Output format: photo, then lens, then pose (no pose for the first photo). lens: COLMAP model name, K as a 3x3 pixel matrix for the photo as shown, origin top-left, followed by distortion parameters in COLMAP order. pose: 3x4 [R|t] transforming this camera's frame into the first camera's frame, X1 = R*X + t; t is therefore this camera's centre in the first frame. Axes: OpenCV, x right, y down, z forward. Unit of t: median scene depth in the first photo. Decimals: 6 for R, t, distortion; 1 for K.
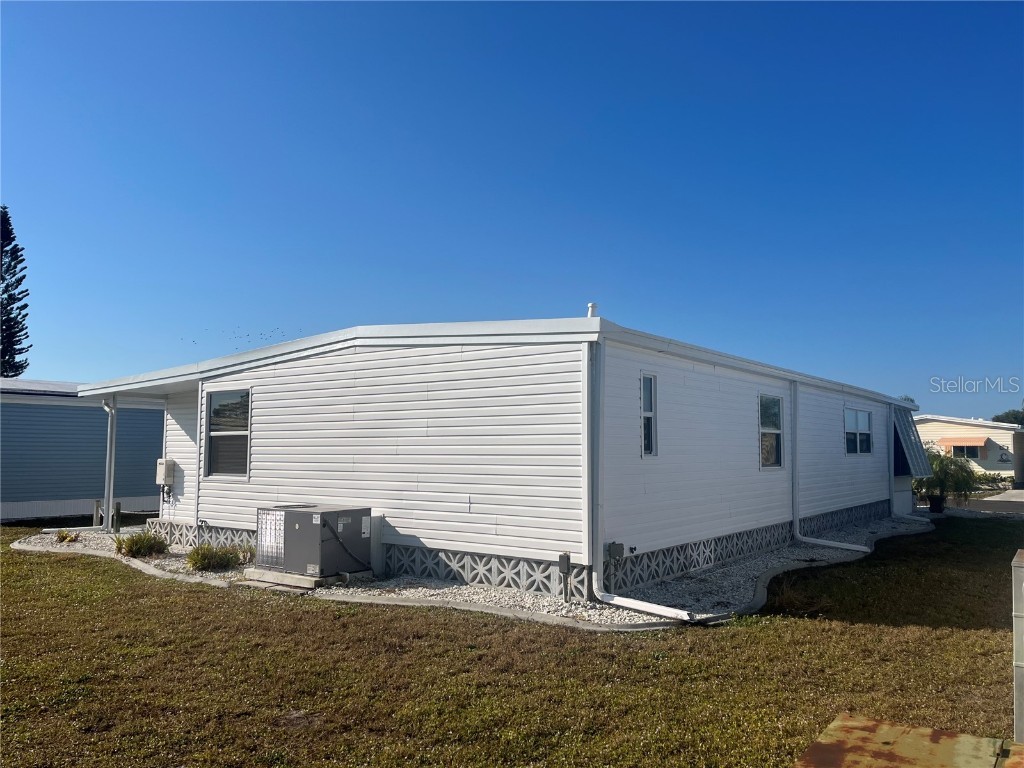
lens RADIAL K [[777.5, 0, 518.0], [0, 777.5, 389.8], [0, 0, 1]] dist [0.075147, -0.105875]
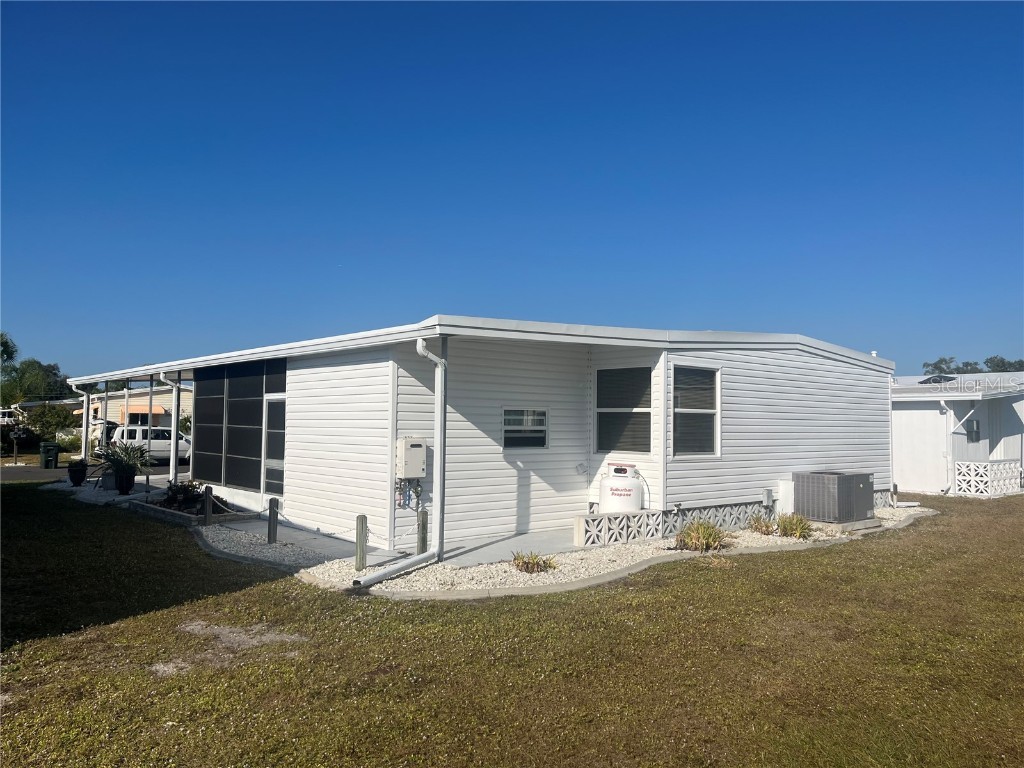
lens RADIAL K [[777.5, 0, 517.7], [0, 777.5, 380.4], [0, 0, 1]] dist [0.075147, -0.105875]
pose [[0.217424, 0.054543, 0.974552, -1.345473], [-0.088889, 0.995395, -0.035878, 0.071337], [-0.972021, -0.078826, 0.221271, 0.990291]]
